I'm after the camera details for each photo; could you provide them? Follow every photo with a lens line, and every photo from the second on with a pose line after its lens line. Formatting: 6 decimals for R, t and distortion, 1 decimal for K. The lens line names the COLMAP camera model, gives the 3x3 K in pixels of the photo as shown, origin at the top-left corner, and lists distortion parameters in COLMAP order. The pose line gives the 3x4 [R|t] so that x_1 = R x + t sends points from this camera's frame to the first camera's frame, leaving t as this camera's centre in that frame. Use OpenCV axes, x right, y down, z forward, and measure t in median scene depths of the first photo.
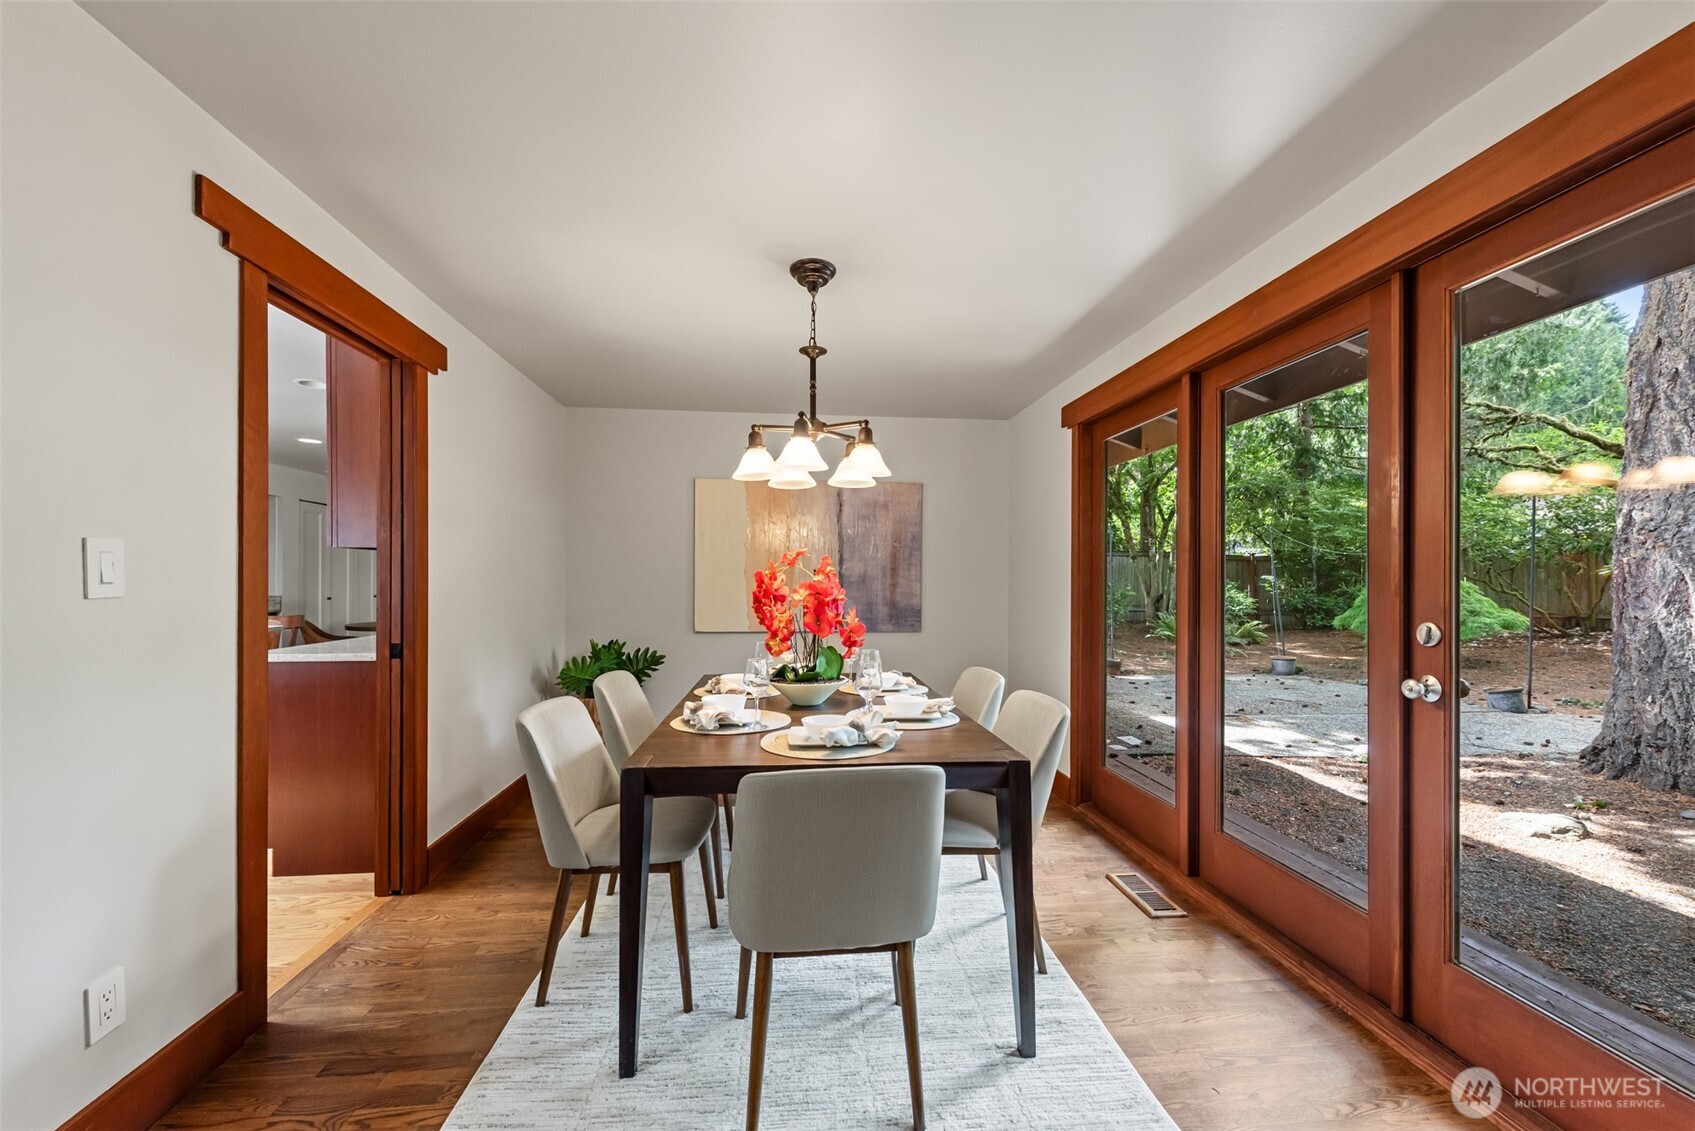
lens RADIAL K [[672.0, 0, 849.7], [0, 672.0, 571.7], [0, 0, 1]] dist [0.000233, 0.000009]
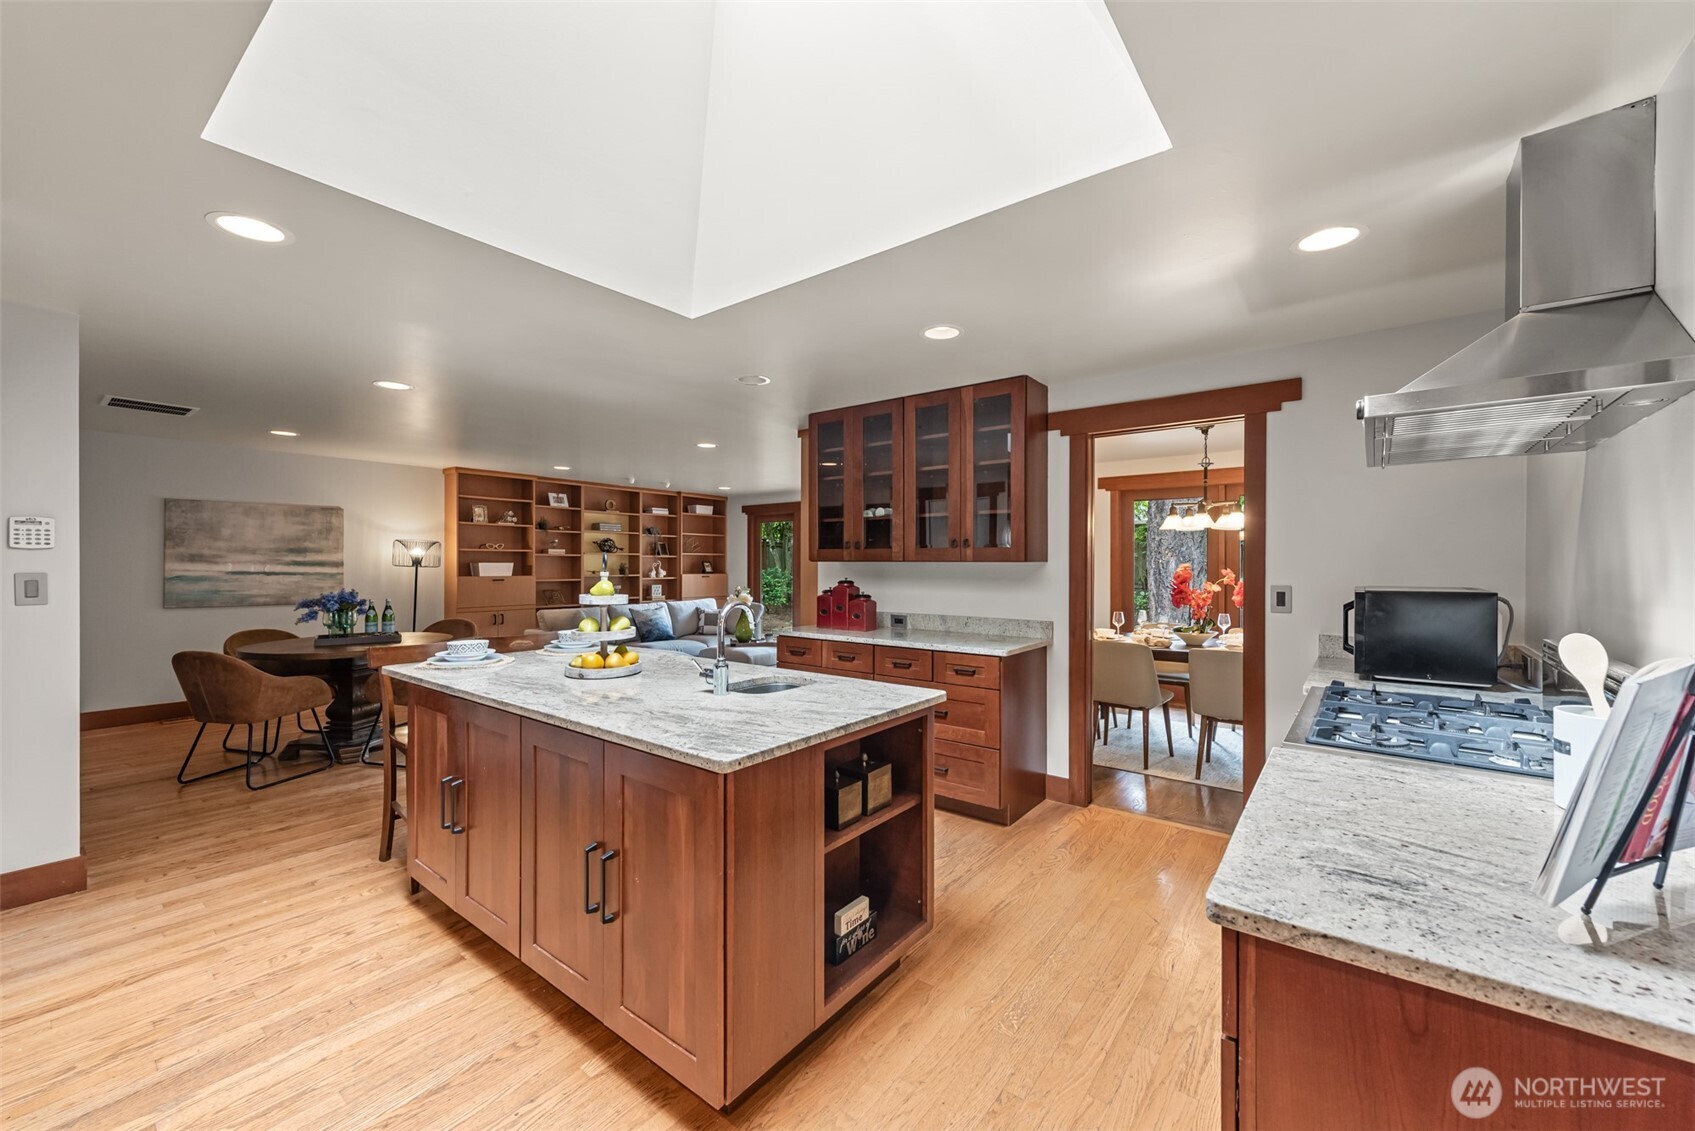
lens RADIAL K [[672.0, 0, 851.6], [0, 672.0, 566.8], [0, 0, 1]] dist [0.000233, 0.000009]
pose [[0.715924, -0.006301, -0.698149, 0.654506], [0.005814, 0.999978, -0.003063, -0.009435], [0.698154, -0.001866, 0.715945, -1.355411]]
